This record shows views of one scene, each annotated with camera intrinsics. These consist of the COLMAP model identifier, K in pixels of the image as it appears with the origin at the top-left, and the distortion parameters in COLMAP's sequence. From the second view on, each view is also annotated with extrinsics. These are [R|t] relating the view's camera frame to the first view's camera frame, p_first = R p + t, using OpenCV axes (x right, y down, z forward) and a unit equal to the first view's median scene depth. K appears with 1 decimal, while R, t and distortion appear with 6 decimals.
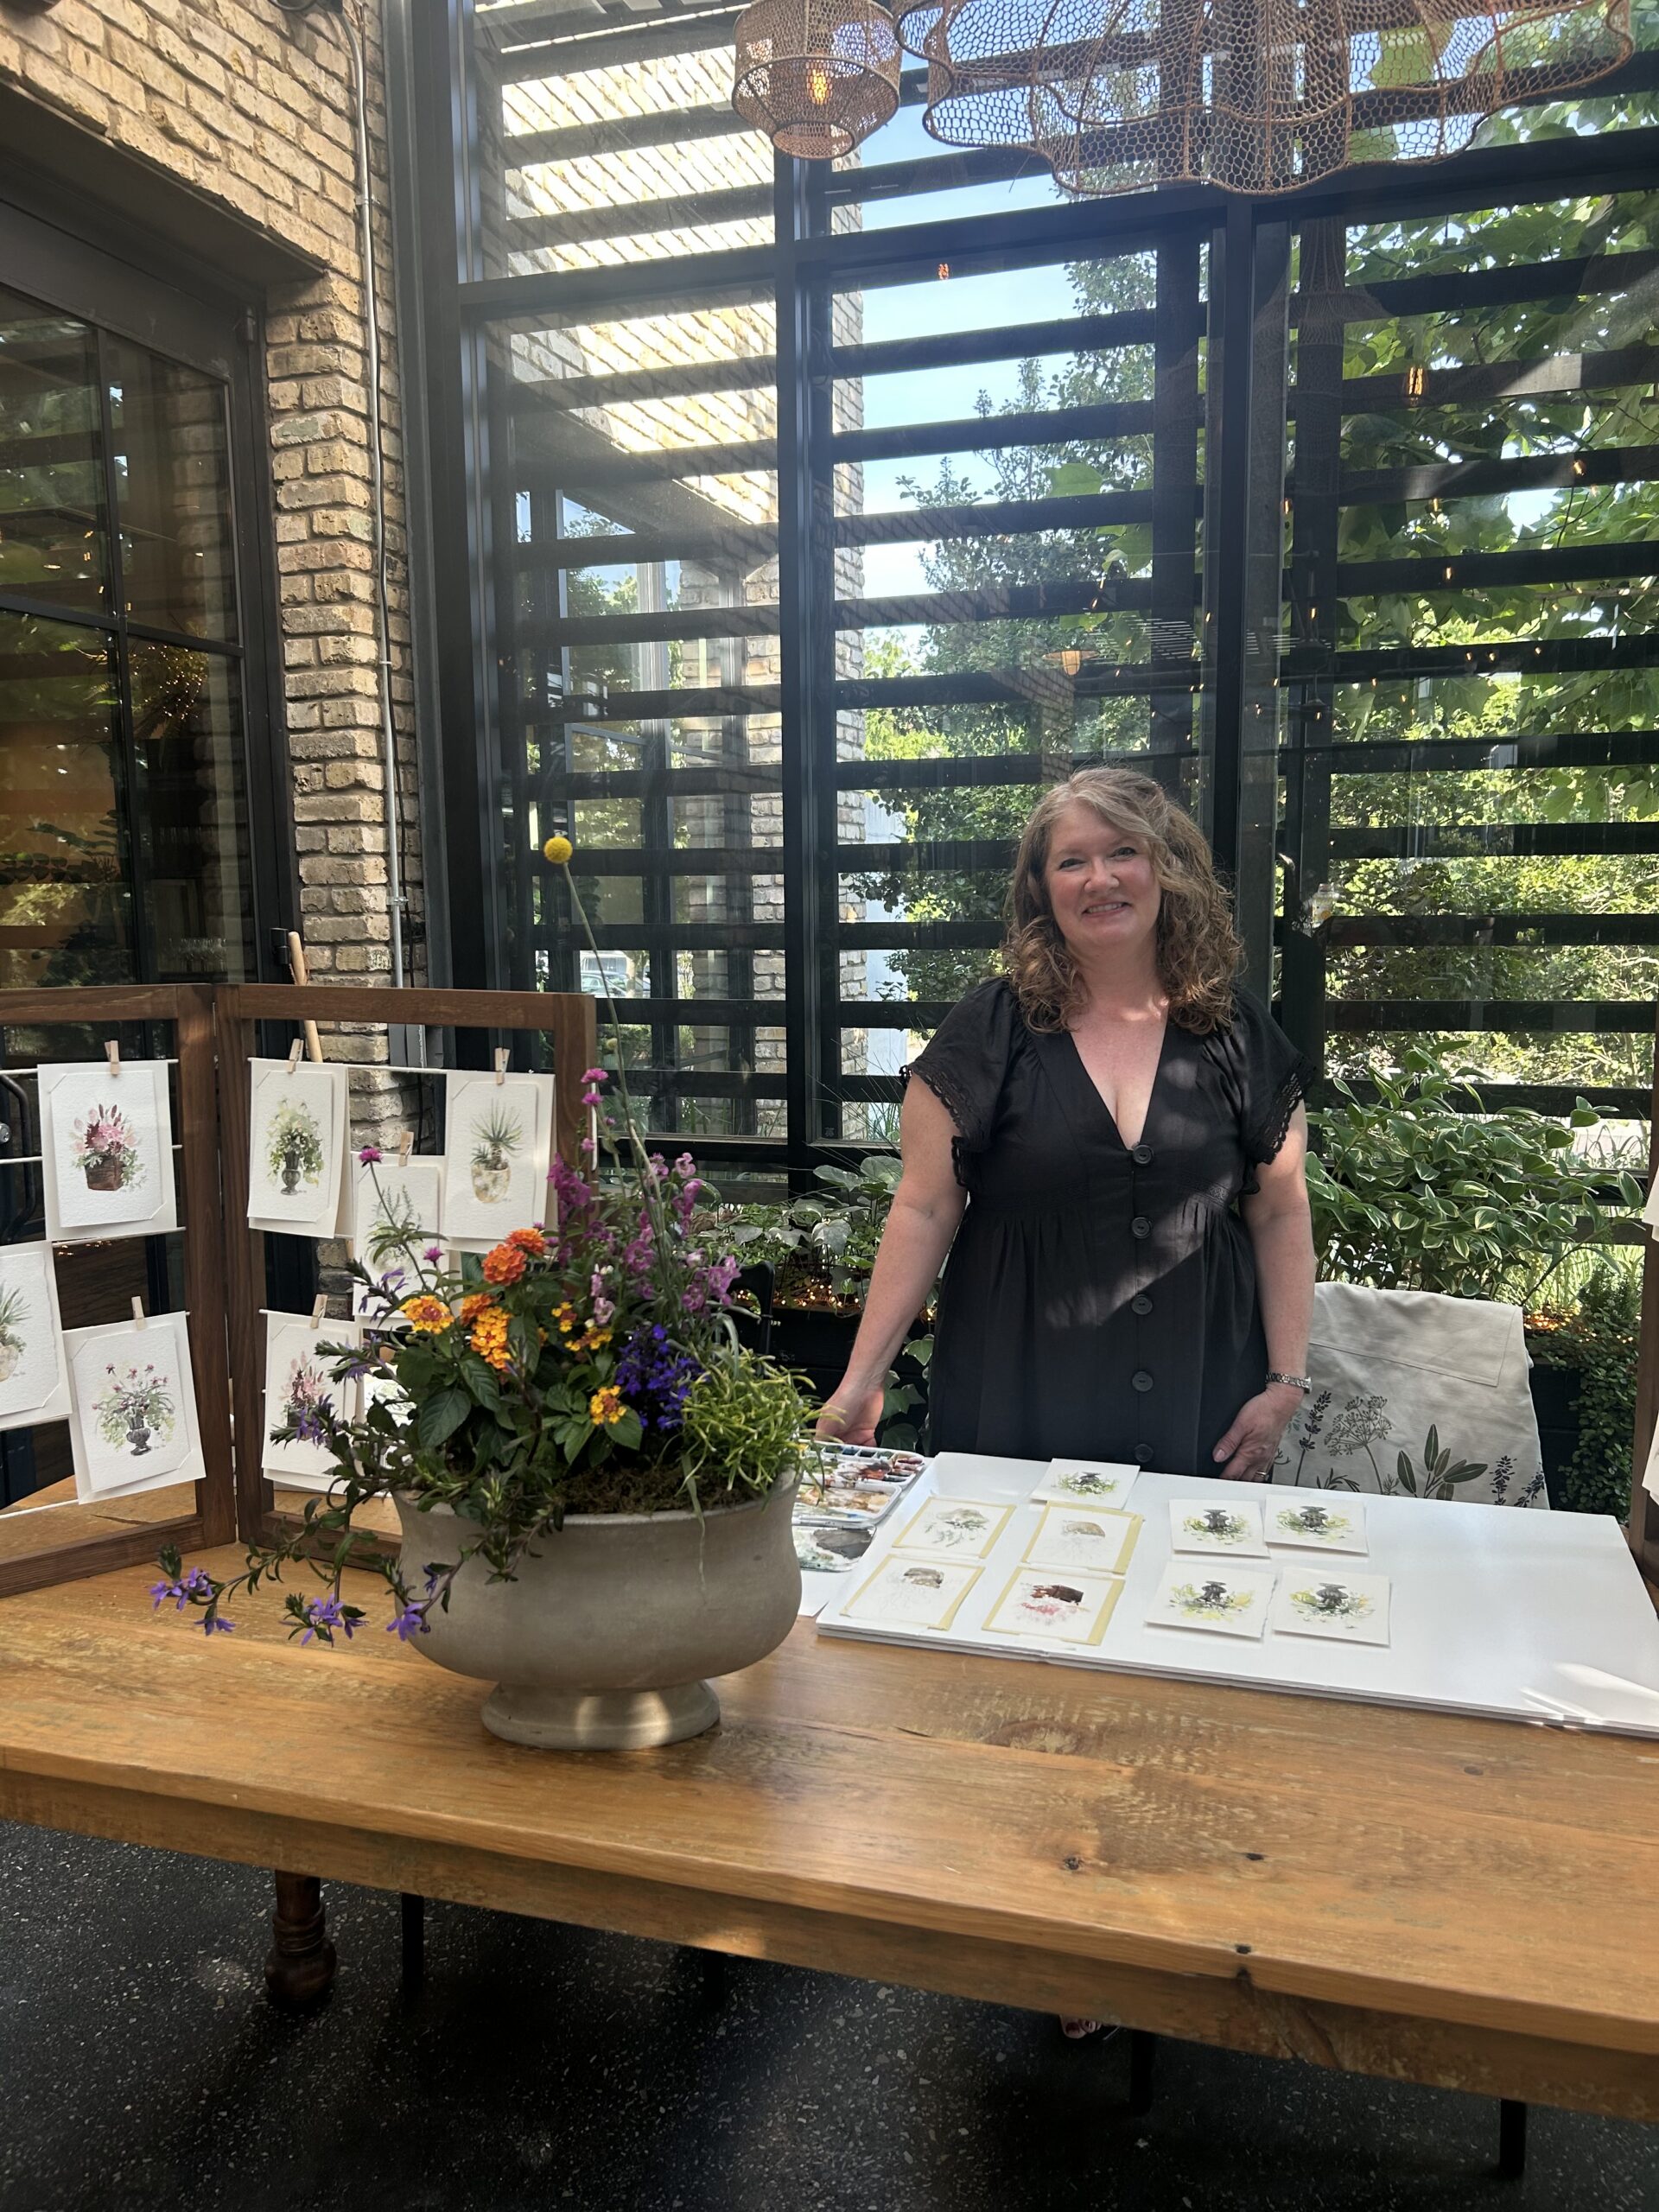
lens RADIAL K [[1662.0, 0, 829.5], [0, 1662.0, 1106.0], [0, 0, 1]] dist [0.030069, -0.074223]
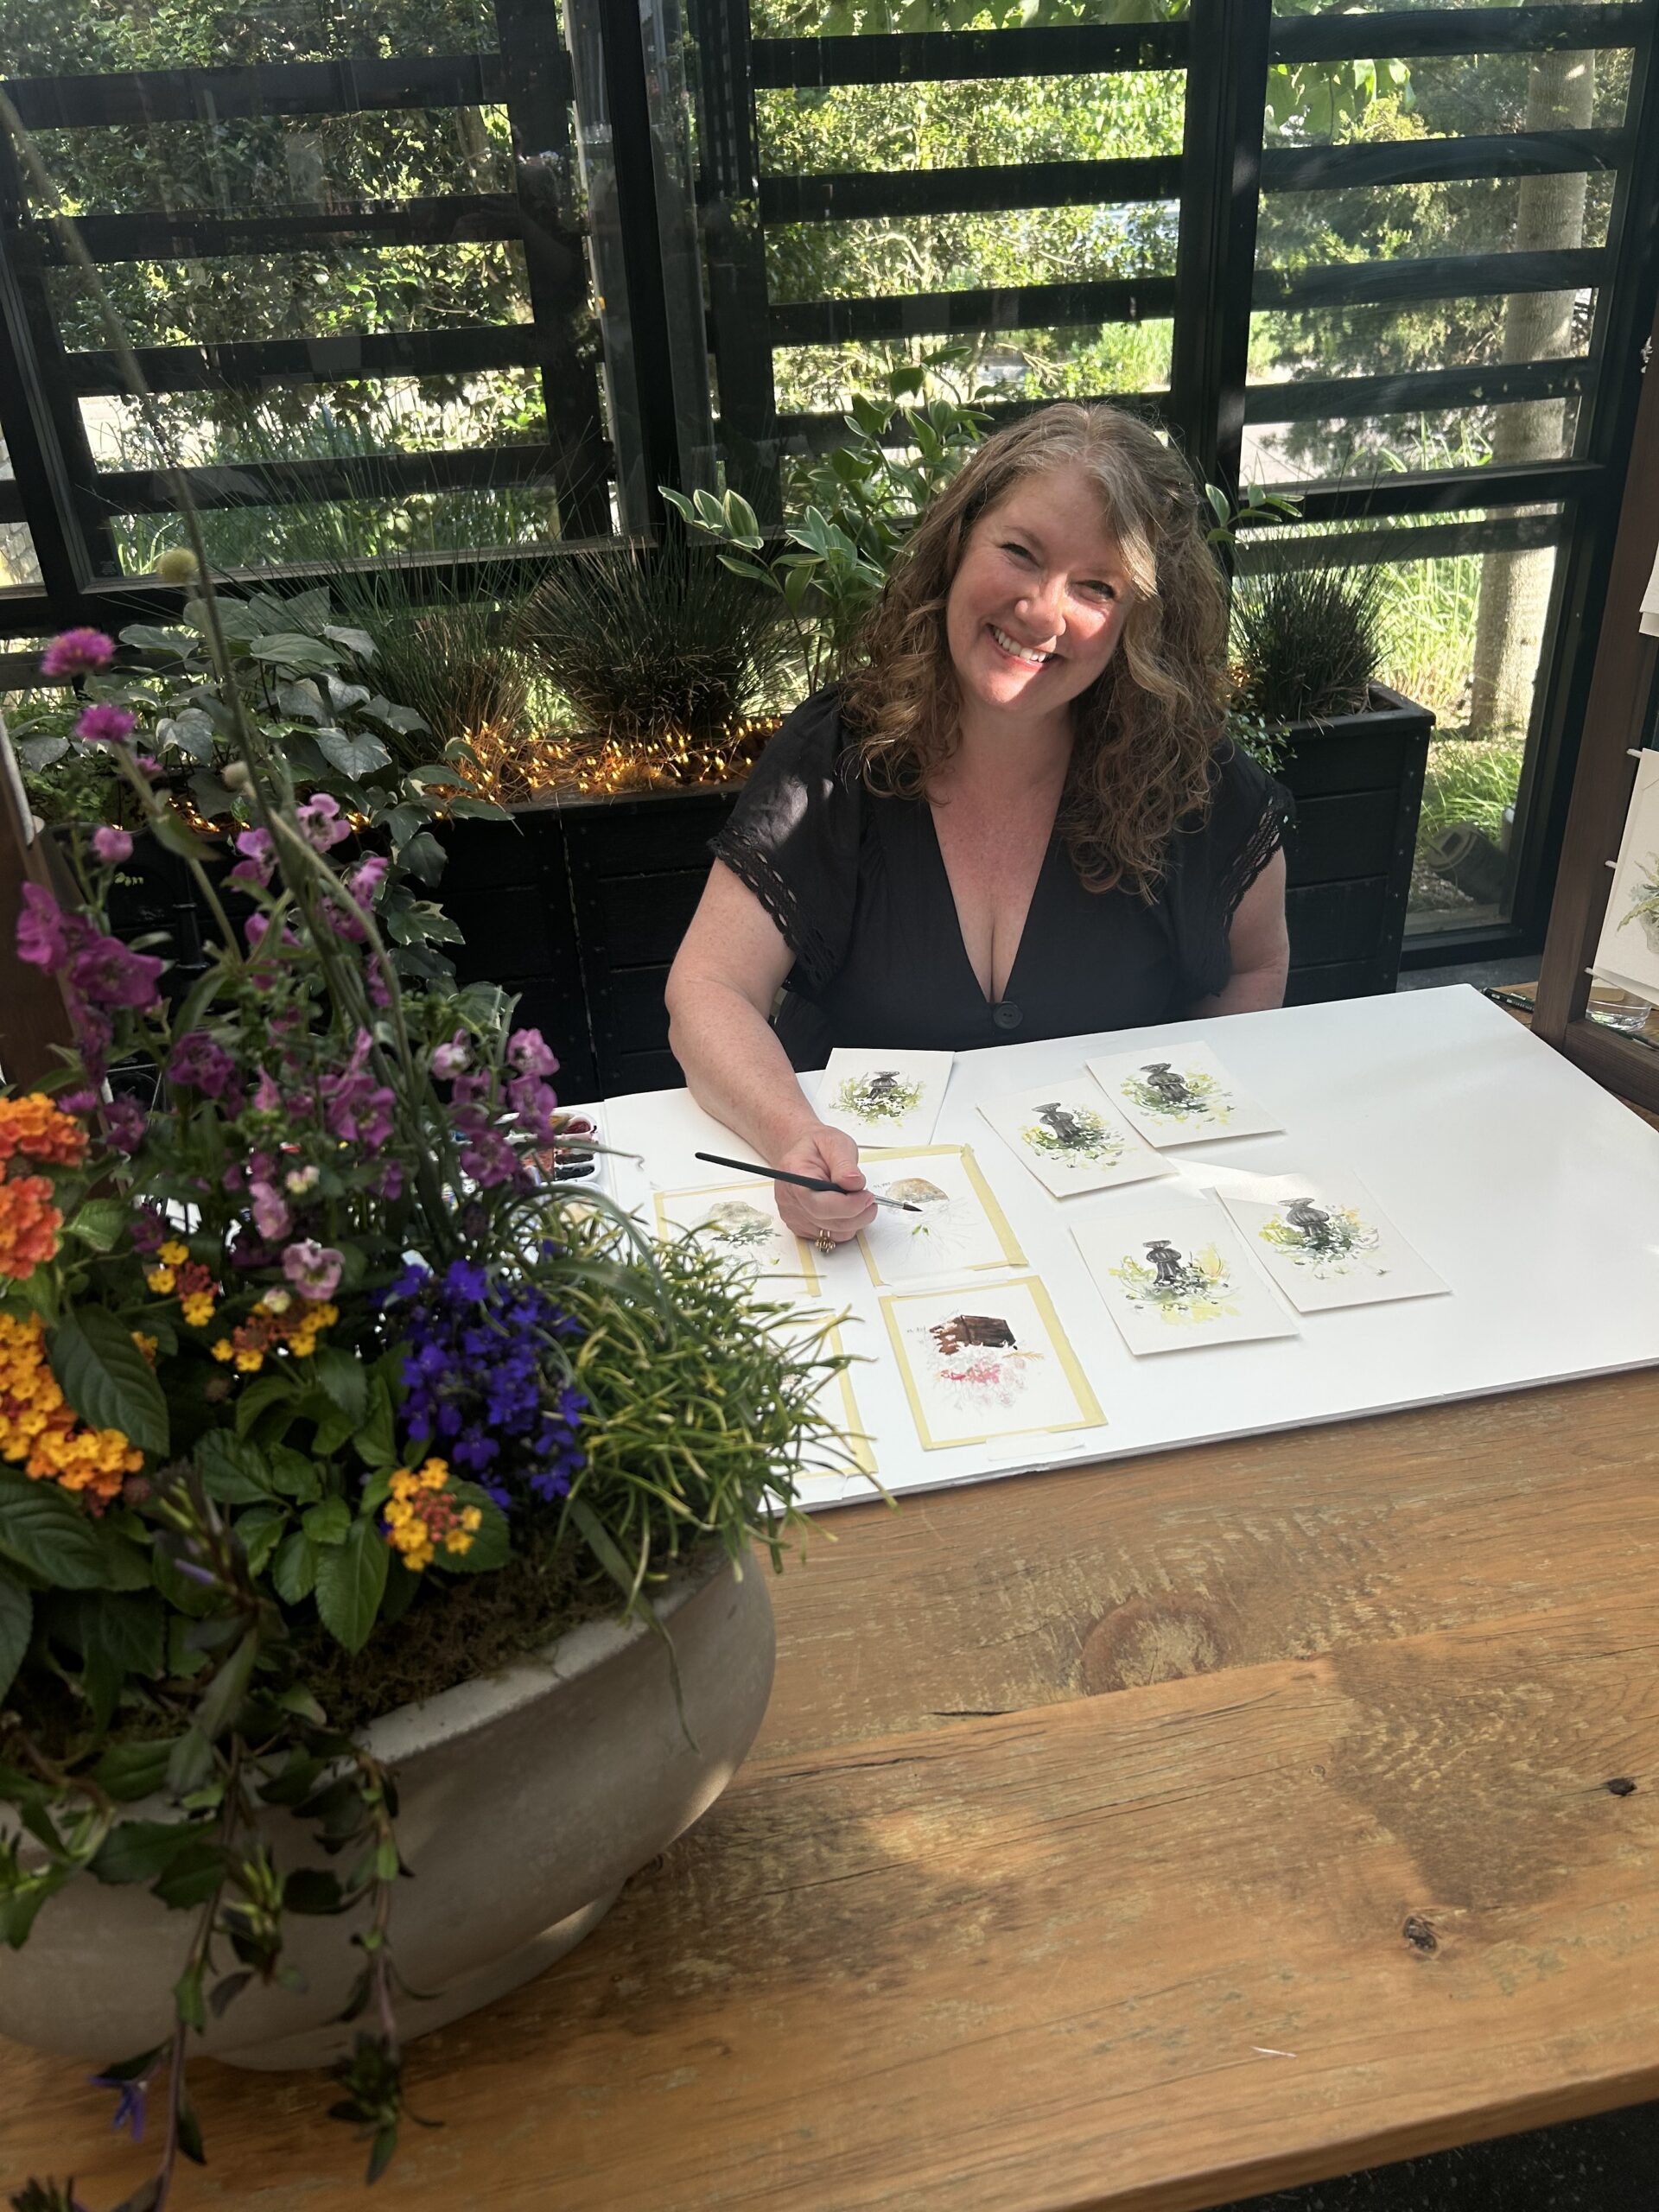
lens RADIAL K [[1662.0, 0, 829.5], [0, 1662.0, 1106.0], [0, 0, 1]] dist [0.030069, -0.074223]
pose [[0.882086, -0.260602, 0.392442, -0.130651], [0.097626, 0.916092, 0.388902, -0.041820], [-0.460862, -0.304732, 0.833514, 0.470782]]
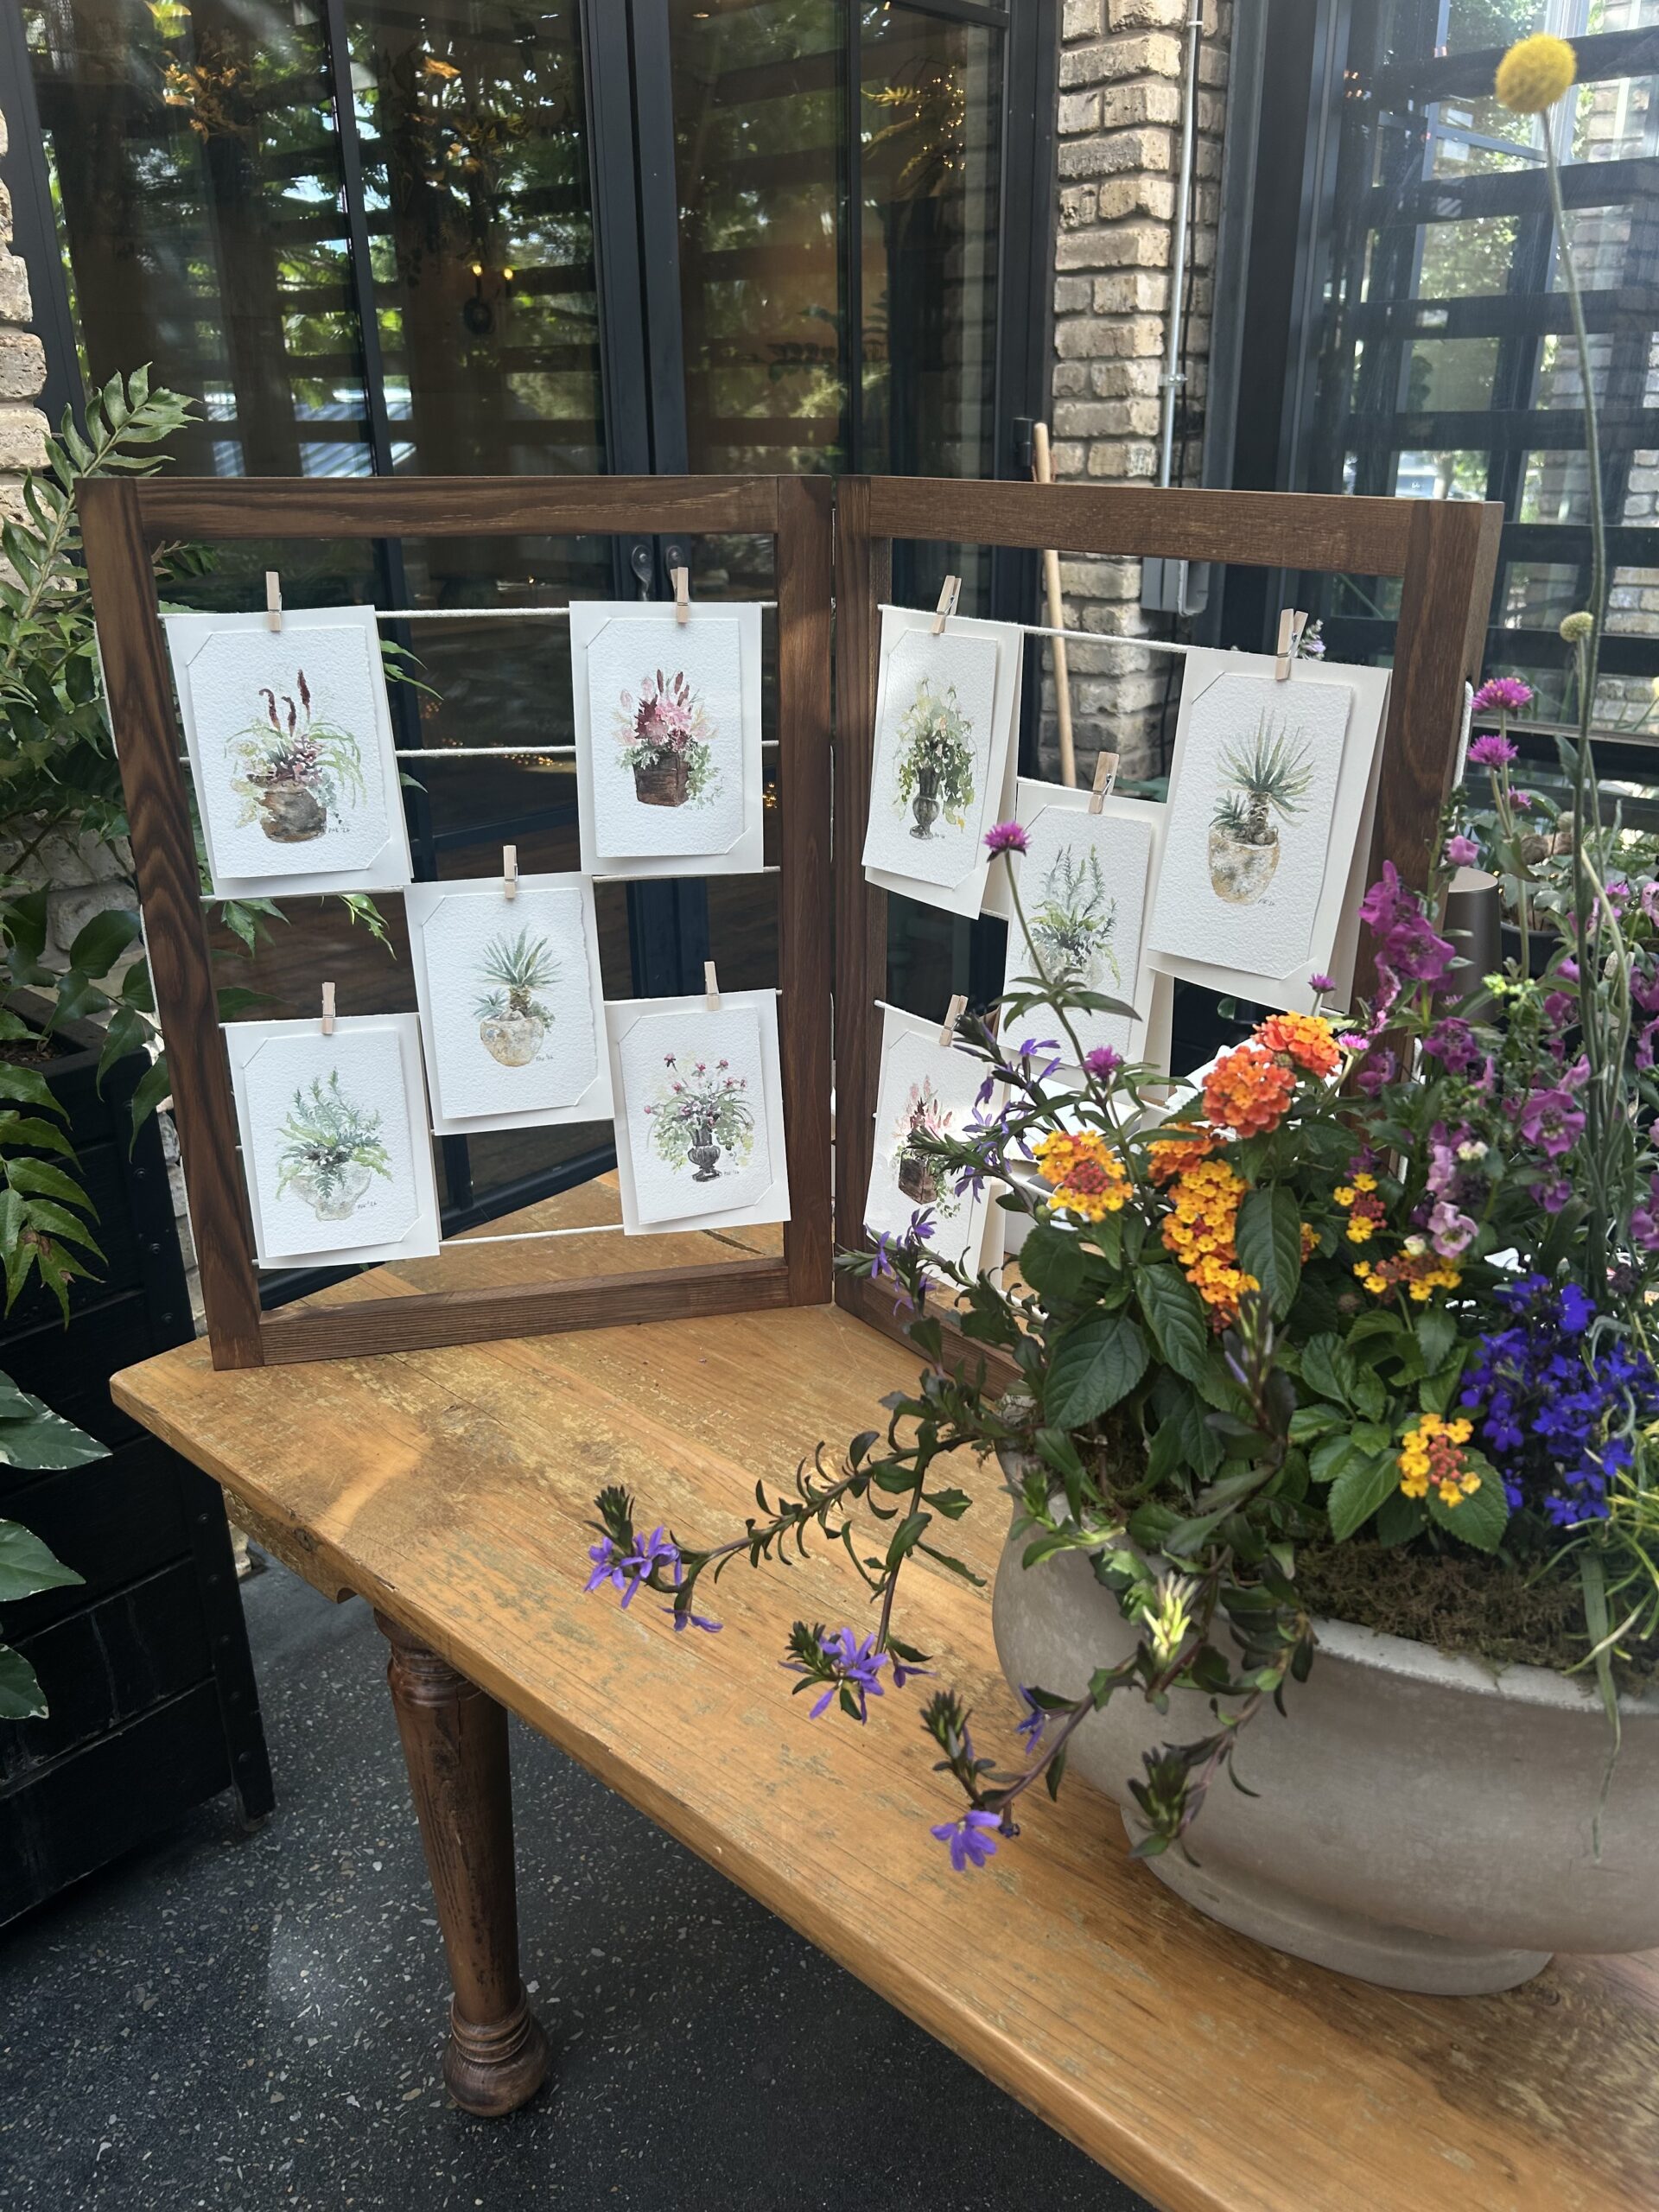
lens RADIAL K [[1703.0, 0, 856.2], [0, 1703.0, 1093.7], [0, 0, 1]] dist [0.074167, -0.050378]
pose [[0.909570, 0.159633, -0.383665, -0.082389], [-0.056630, 0.962274, 0.266122, -0.023300], [0.411673, -0.220330, 0.884296, 0.391837]]
